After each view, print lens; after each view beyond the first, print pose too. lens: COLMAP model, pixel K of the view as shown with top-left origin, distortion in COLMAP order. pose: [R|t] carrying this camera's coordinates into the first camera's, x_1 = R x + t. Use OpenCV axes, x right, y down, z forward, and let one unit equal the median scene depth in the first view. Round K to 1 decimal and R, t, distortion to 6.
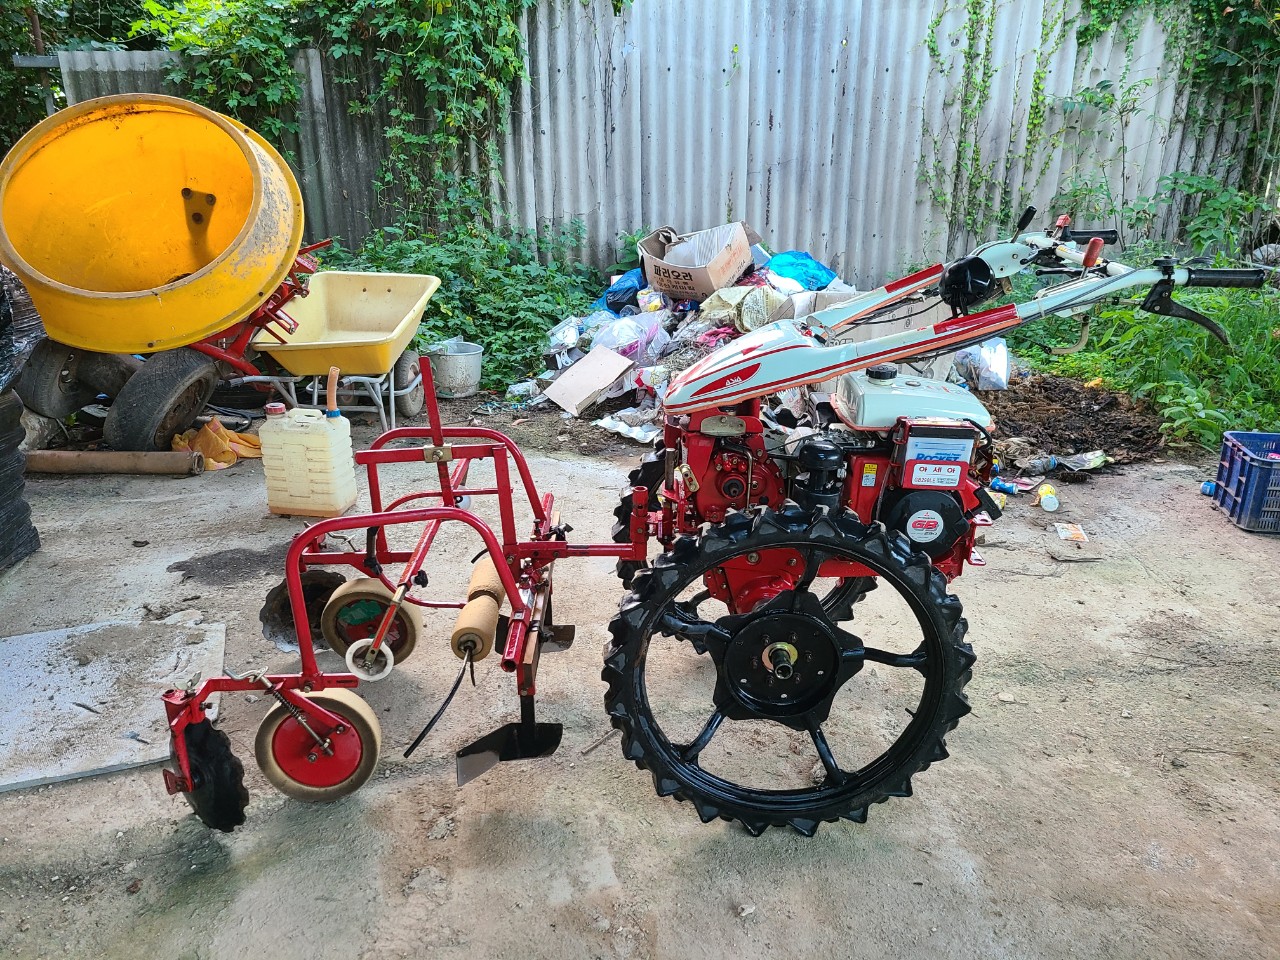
lens RADIAL K [[972.2, 0, 640.0], [0, 972.2, 480.0], [0, 0, 1]] dist [0.043712, -0.004094]
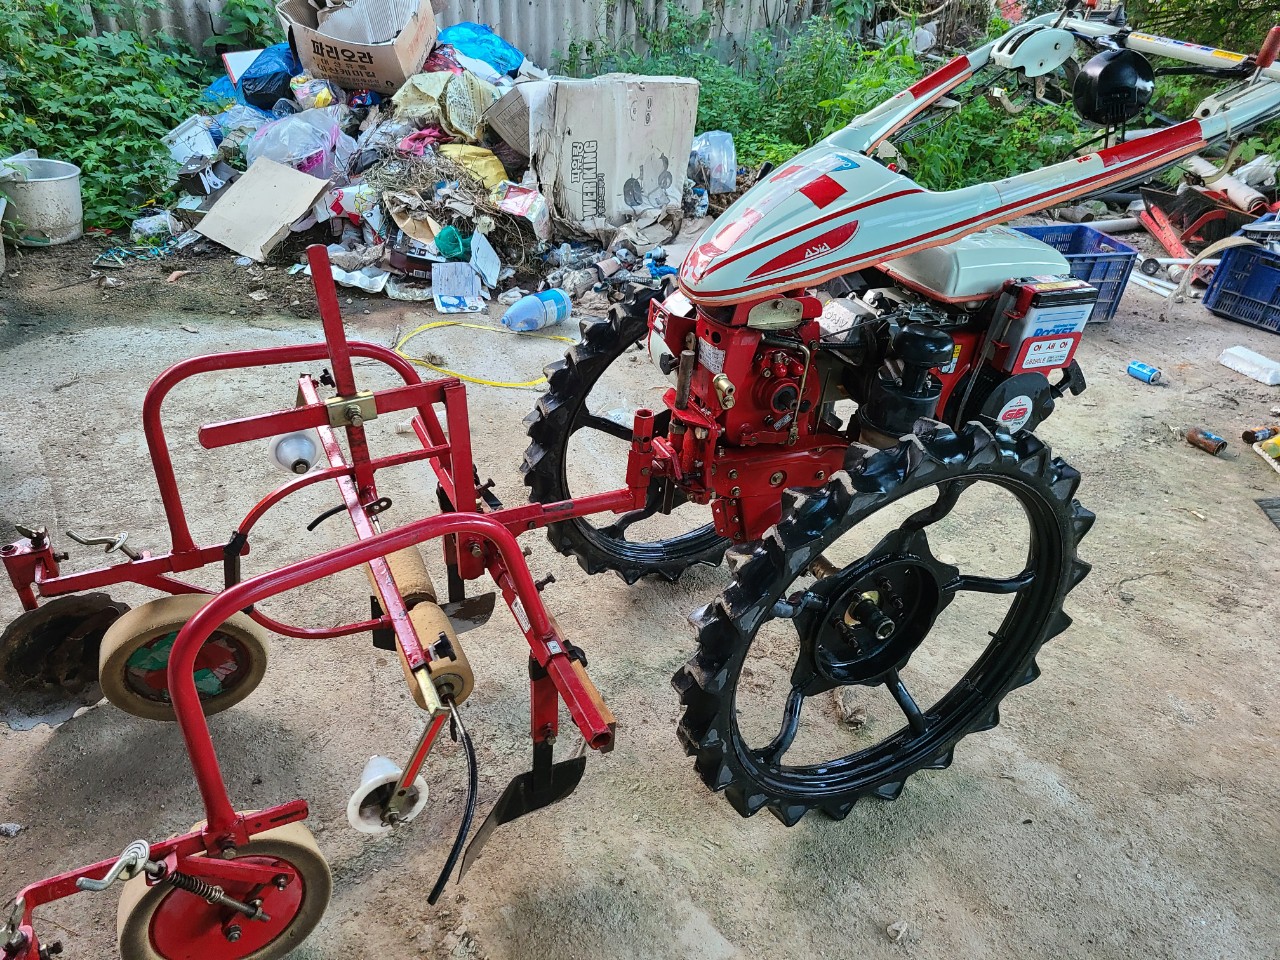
lens RADIAL K [[948.8, 0, 621.2], [0, 948.8, 494.2], [0, 0, 1]] dist [0.067194, -0.055282]
pose [[0.897785, -0.185768, 0.399340, -0.139024], [0.089328, 0.964653, 0.247920, -0.049309], [-0.431280, -0.186907, 0.882646, 0.188881]]
